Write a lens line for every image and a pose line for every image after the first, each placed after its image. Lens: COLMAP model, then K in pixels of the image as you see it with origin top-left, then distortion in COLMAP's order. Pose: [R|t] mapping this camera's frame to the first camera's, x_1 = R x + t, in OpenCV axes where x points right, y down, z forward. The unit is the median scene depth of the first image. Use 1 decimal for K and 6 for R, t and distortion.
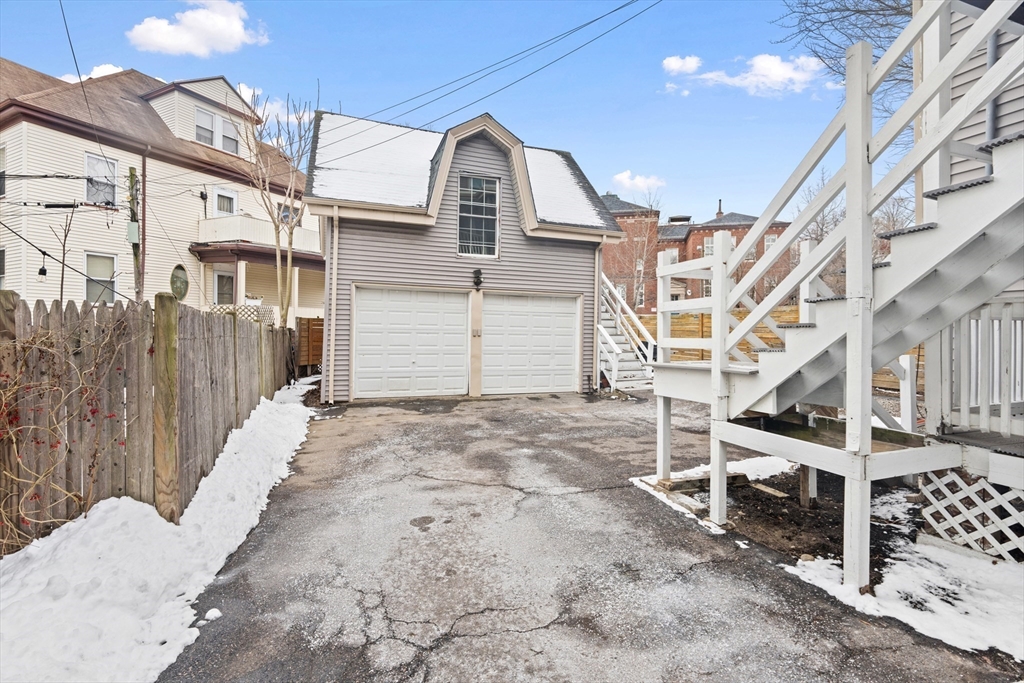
lens RADIAL K [[466.2, 0, 509.3], [0, 466.2, 337.6], [0, 0, 1]] dist [-0.010061, 0.003553]
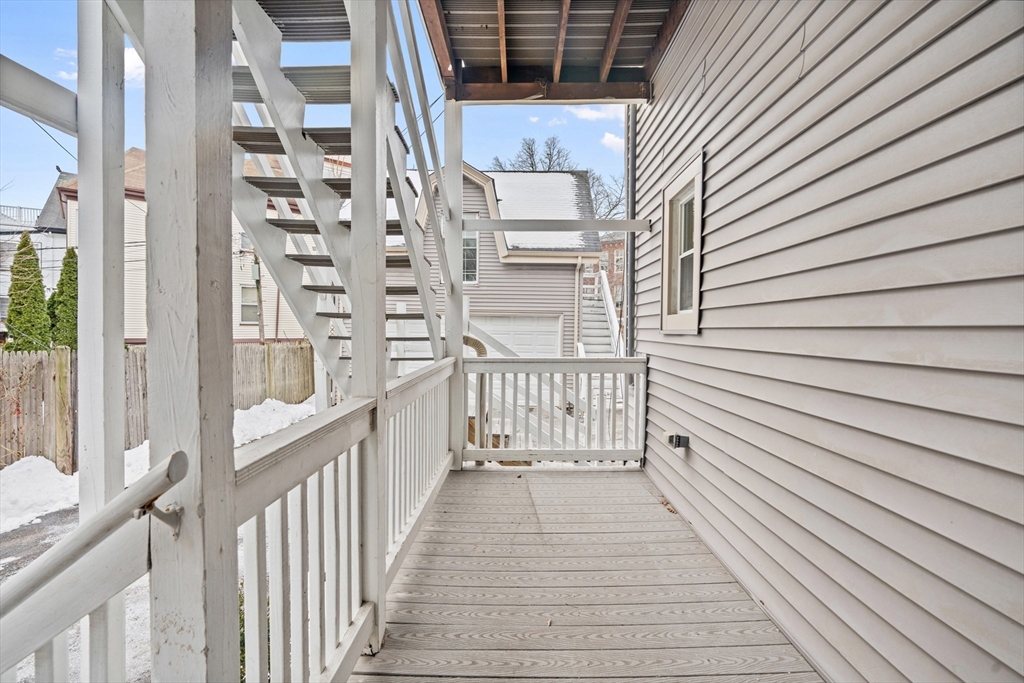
lens RADIAL K [[466.2, 0, 515.1], [0, 466.2, 342.9], [0, 0, 1]] dist [-0.010061, 0.003553]
pose [[0.934723, 0.007953, -0.355288, 0.456761], [-0.004732, 0.999939, 0.009935, -0.039737], [0.355346, -0.007605, 0.934704, -0.017366]]
